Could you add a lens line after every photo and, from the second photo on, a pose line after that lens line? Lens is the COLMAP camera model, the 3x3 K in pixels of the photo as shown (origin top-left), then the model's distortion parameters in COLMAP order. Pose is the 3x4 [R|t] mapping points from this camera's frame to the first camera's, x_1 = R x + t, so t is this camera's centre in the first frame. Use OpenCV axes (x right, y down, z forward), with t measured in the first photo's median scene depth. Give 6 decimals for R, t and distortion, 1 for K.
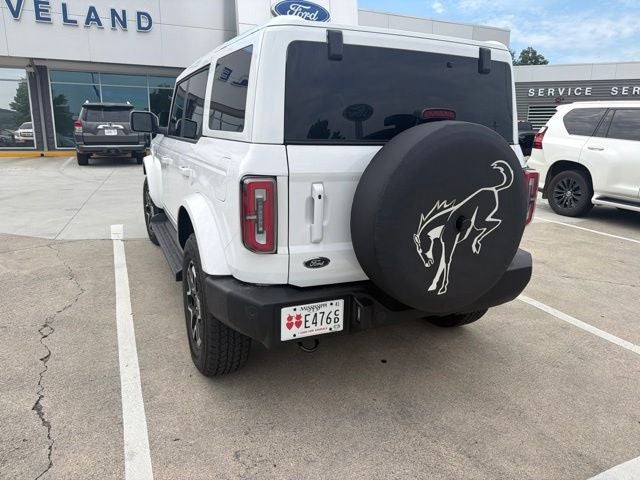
lens RADIAL K [[458.2, 0, 319.2], [0, 458.2, 232.5], [0, 0, 1]] dist [0.058816, -0.071120]
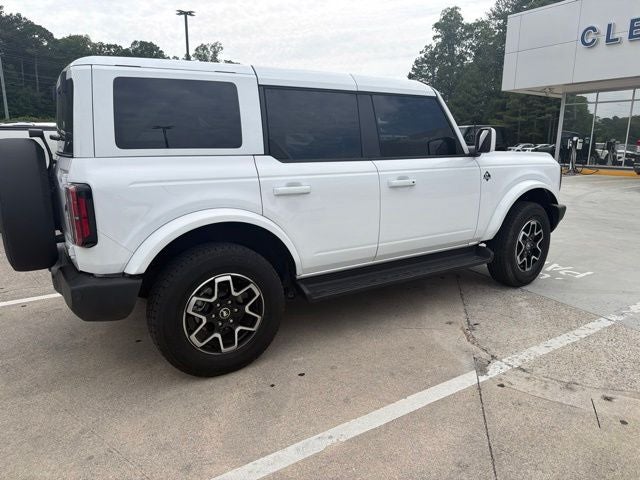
lens RADIAL K [[456.2, 0, 317.6], [0, 456.2, 238.5], [0, 0, 1]] dist [-0.001108, -0.003270]
pose [[0.133163, 0.191092, -0.972498, 1.752959], [-0.217768, 0.962898, 0.159387, -0.349747], [0.966874, 0.190555, 0.169836, 1.636233]]
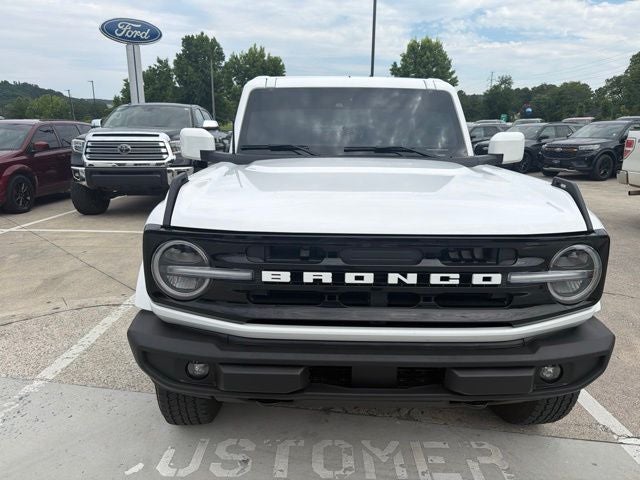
lens RADIAL K [[454.1, 0, 319.7], [0, 454.1, 236.0], [0, 0, 1]] dist [0.002716, -0.010382]
pose [[-0.913146, -0.118991, 0.389880, -0.845181], [0.063639, 0.903105, 0.424679, -0.882265], [-0.402635, 0.412605, -0.817094, 3.582496]]
